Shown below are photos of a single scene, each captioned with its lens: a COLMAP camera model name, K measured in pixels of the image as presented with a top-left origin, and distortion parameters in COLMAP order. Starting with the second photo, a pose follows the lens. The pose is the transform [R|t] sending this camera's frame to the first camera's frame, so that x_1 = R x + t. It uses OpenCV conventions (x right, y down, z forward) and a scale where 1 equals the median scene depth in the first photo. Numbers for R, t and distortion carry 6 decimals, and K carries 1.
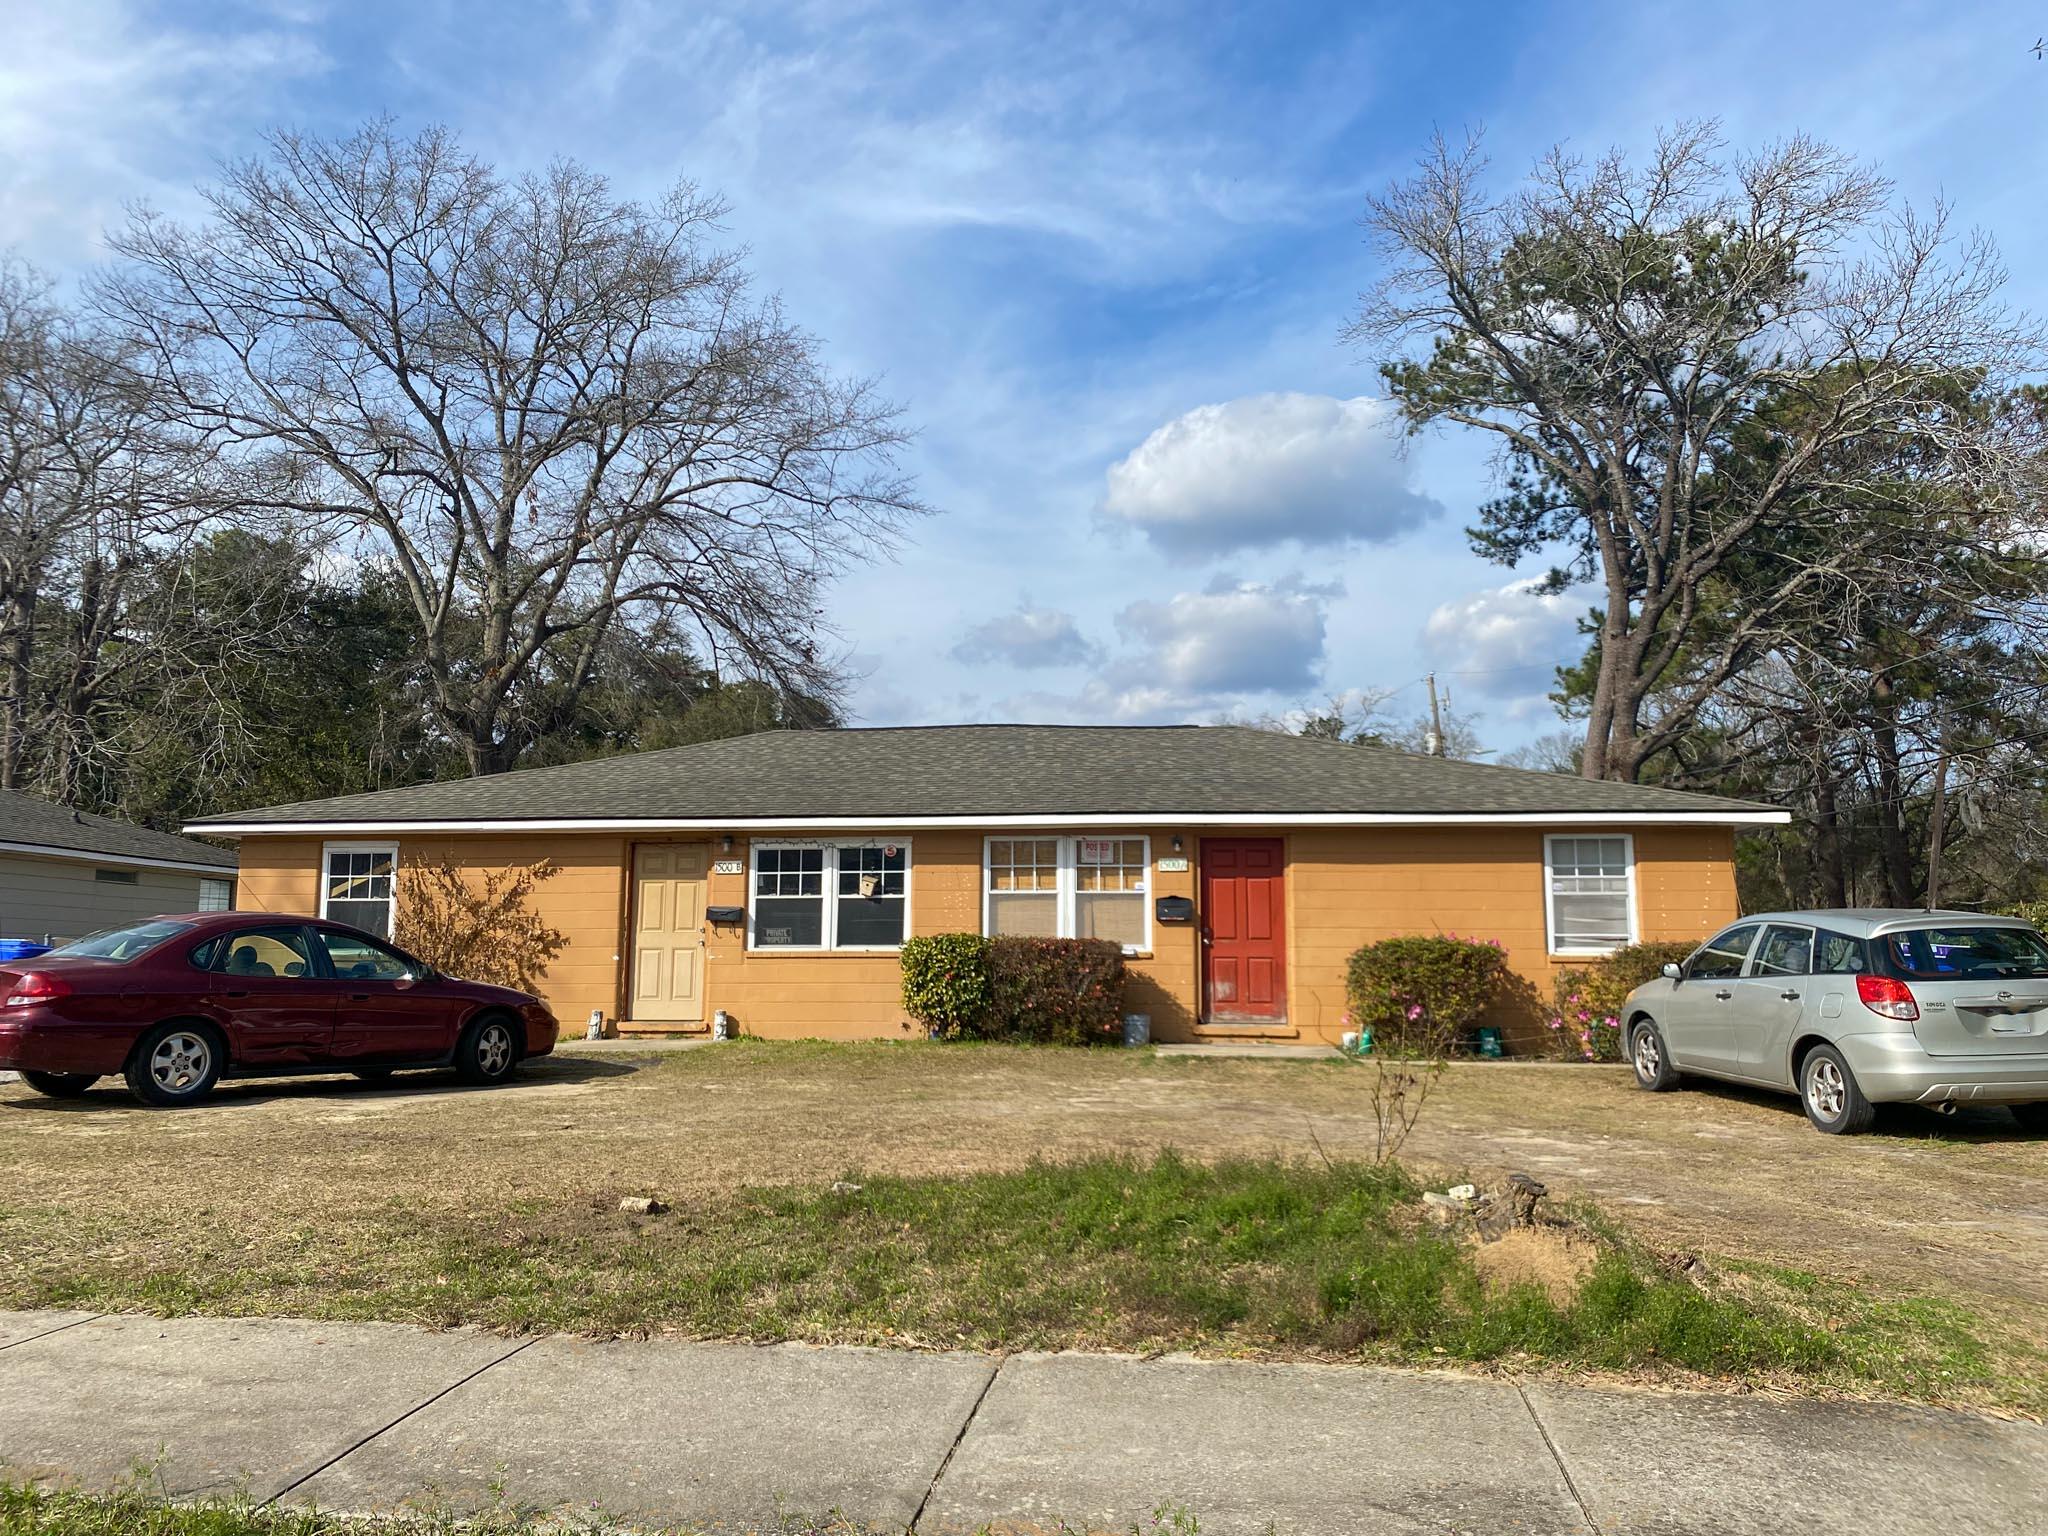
lens RADIAL K [[1439.5, 0, 1024.0], [0, 1439.5, 768.0], [0, 0, 1]] dist [-0.028918, -0.005742]
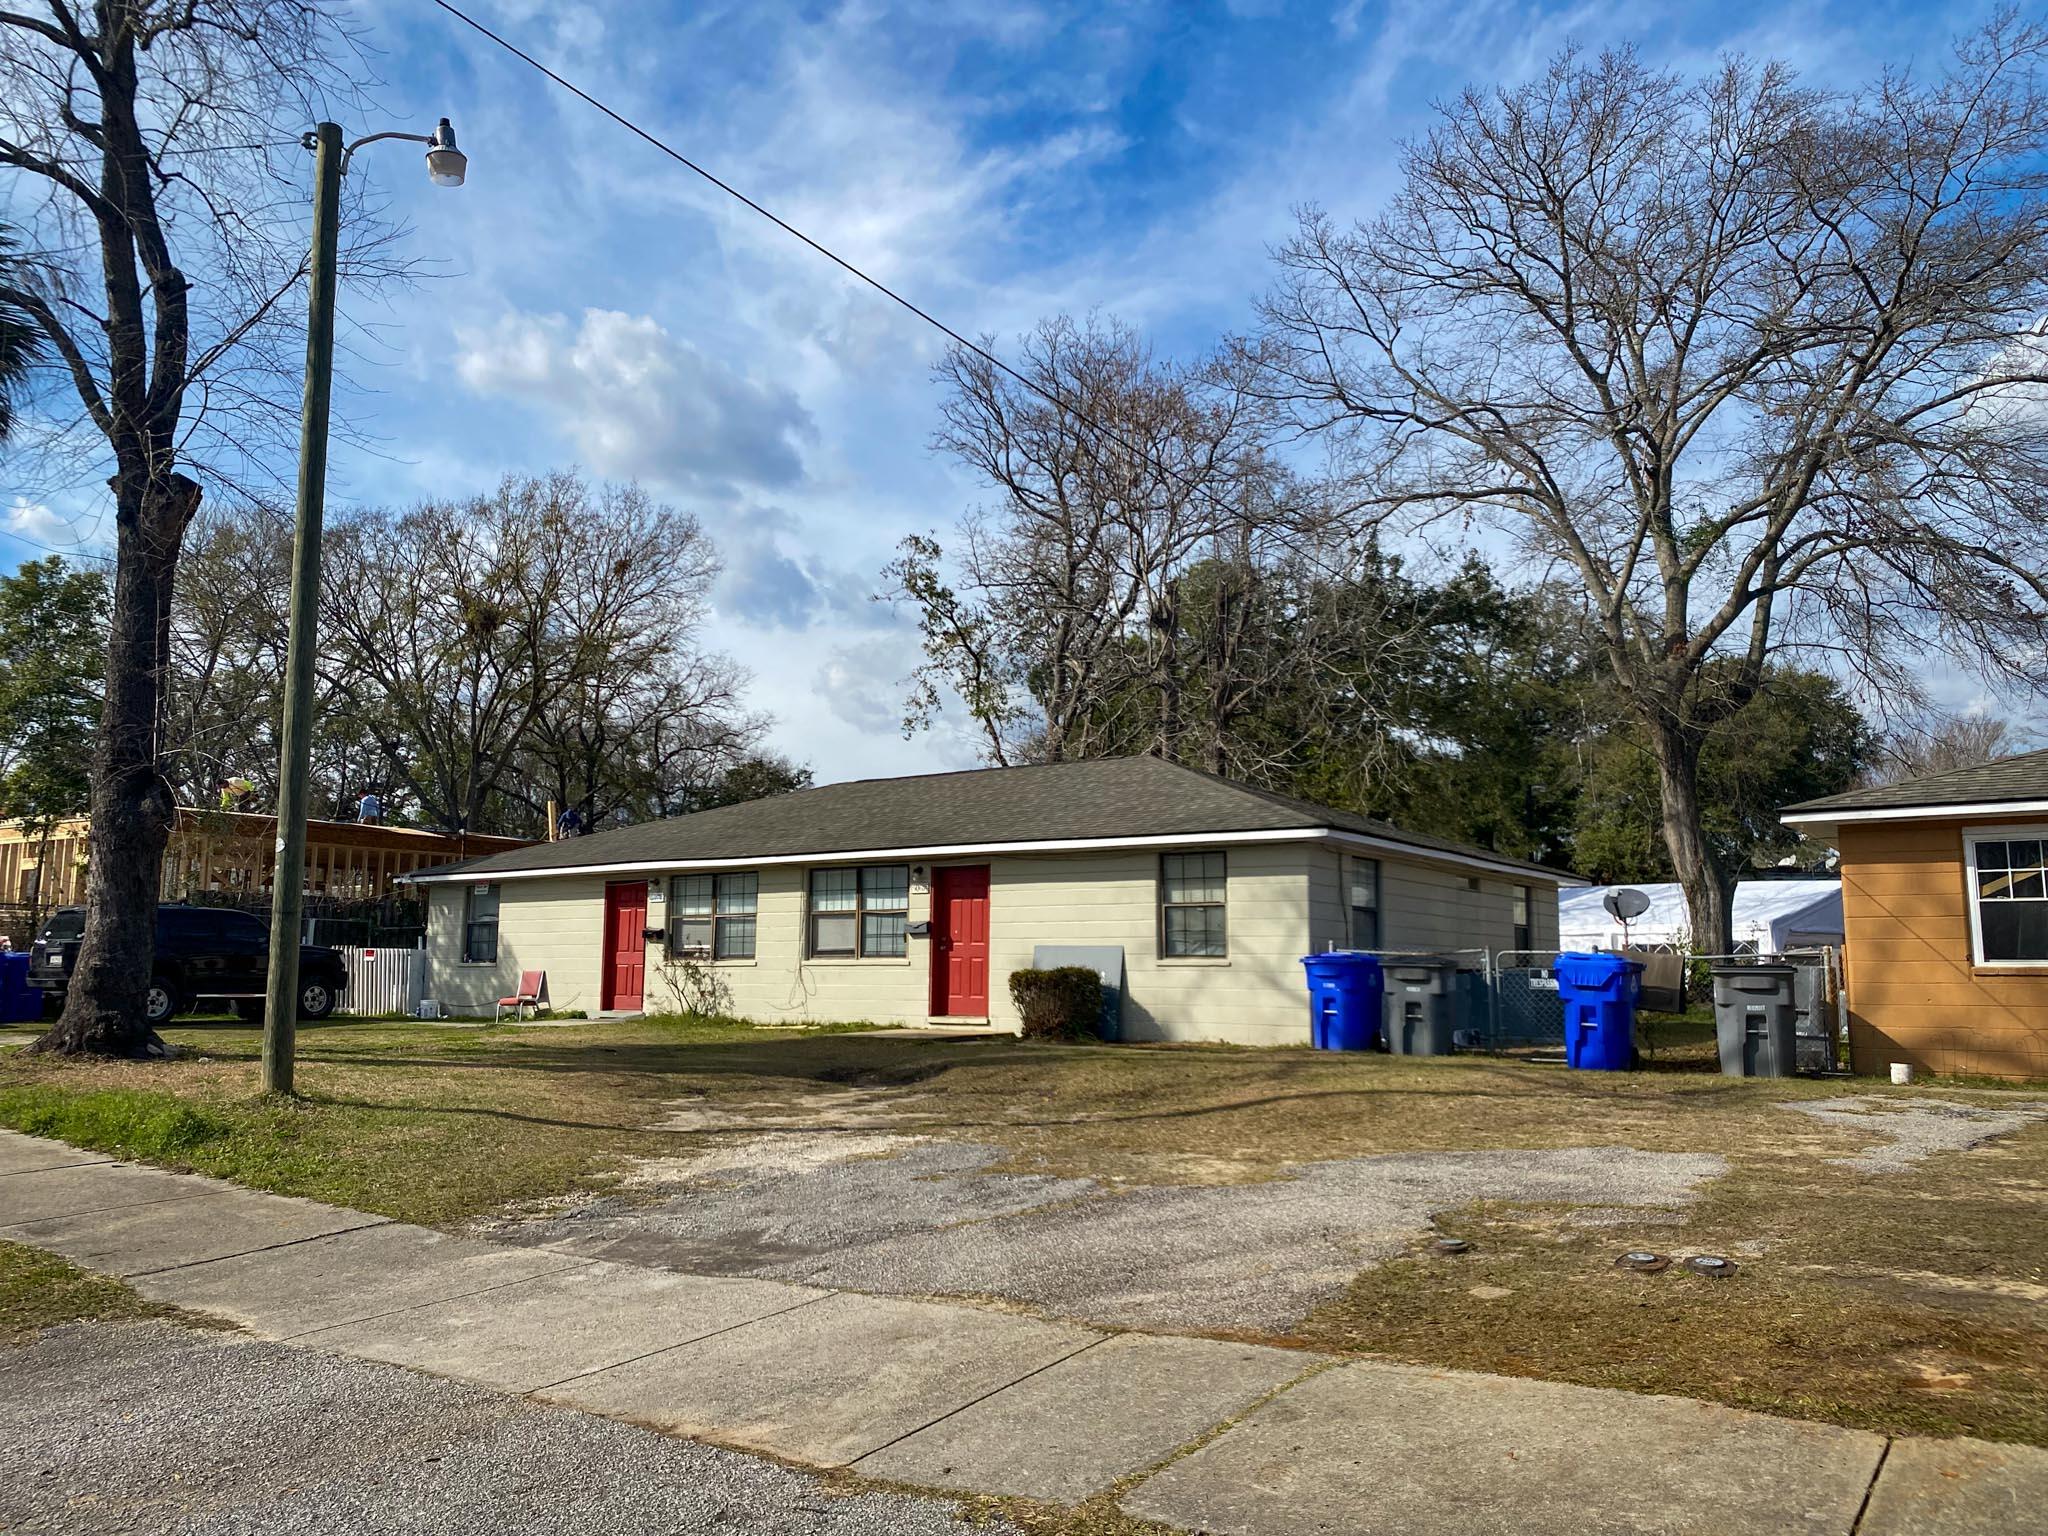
lens RADIAL K [[1439.5, 0, 1024.0], [0, 1439.5, 768.0], [0, 0, 1]] dist [-0.028918, -0.005742]
pose [[0.877223, -0.065335, -0.475617, -0.075250], [0.059624, 0.997853, -0.027103, 0.001127], [0.476367, -0.004583, 0.879235, 0.007368]]
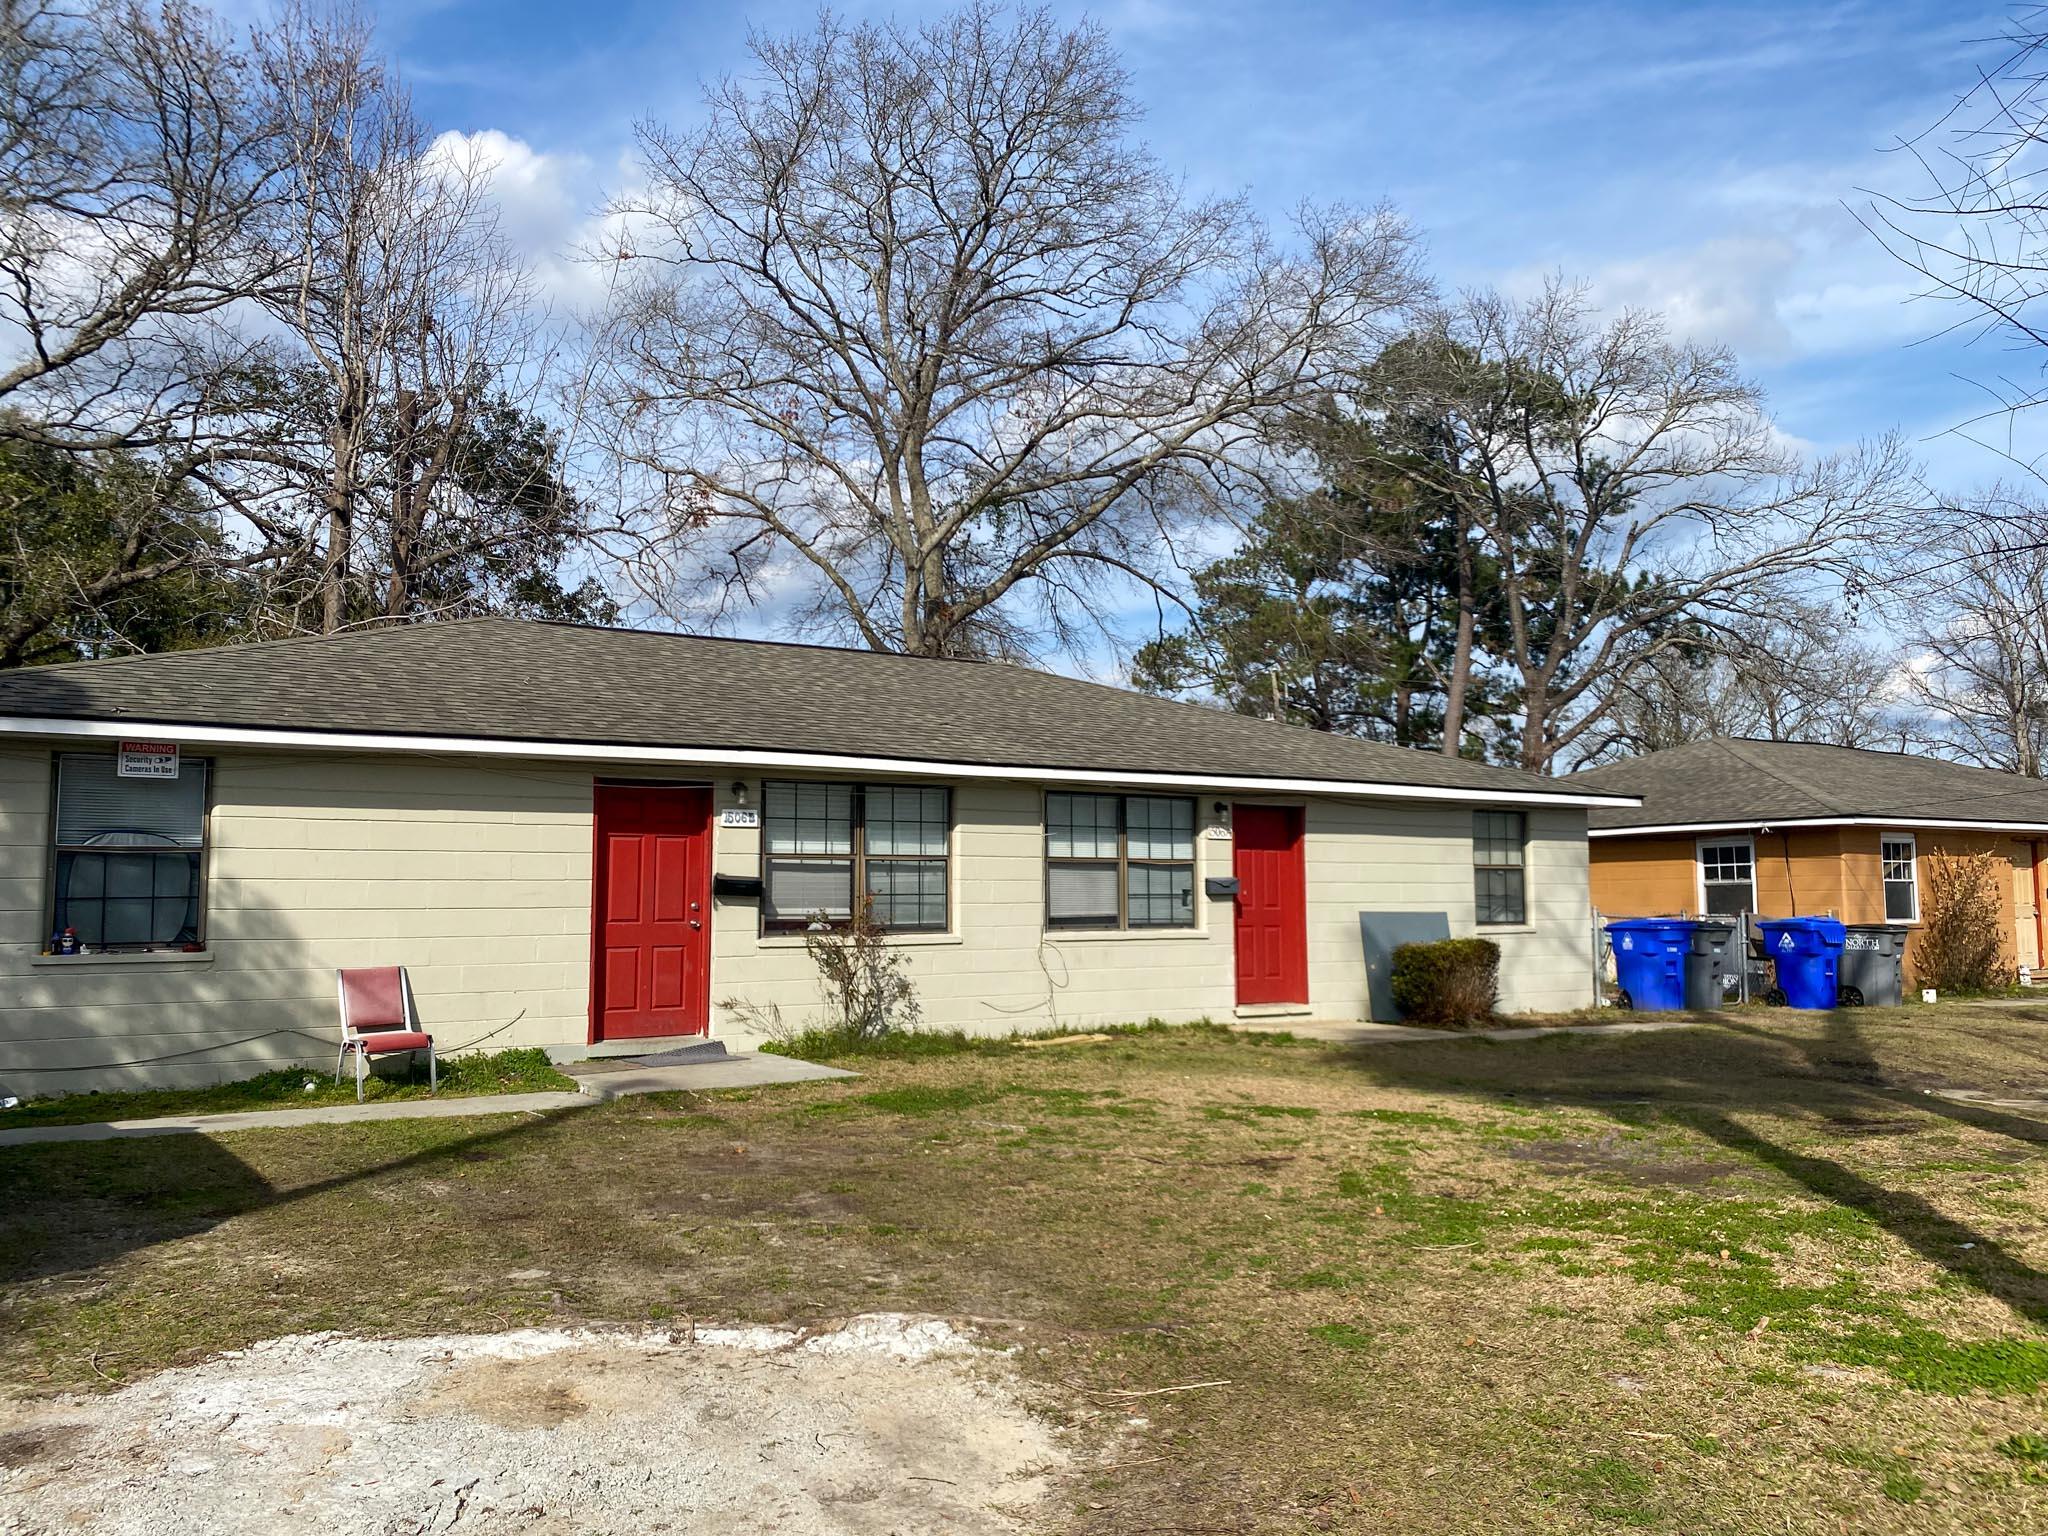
lens RADIAL K [[1439.5, 0, 1024.0], [0, 1439.5, 768.0], [0, 0, 1]] dist [-0.028918, -0.005742]
pose [[0.826048, 0.050718, 0.561312, -0.529022], [-0.064846, 0.997881, 0.005265, 0.010873], [-0.559856, -0.040748, 0.827587, 0.138136]]
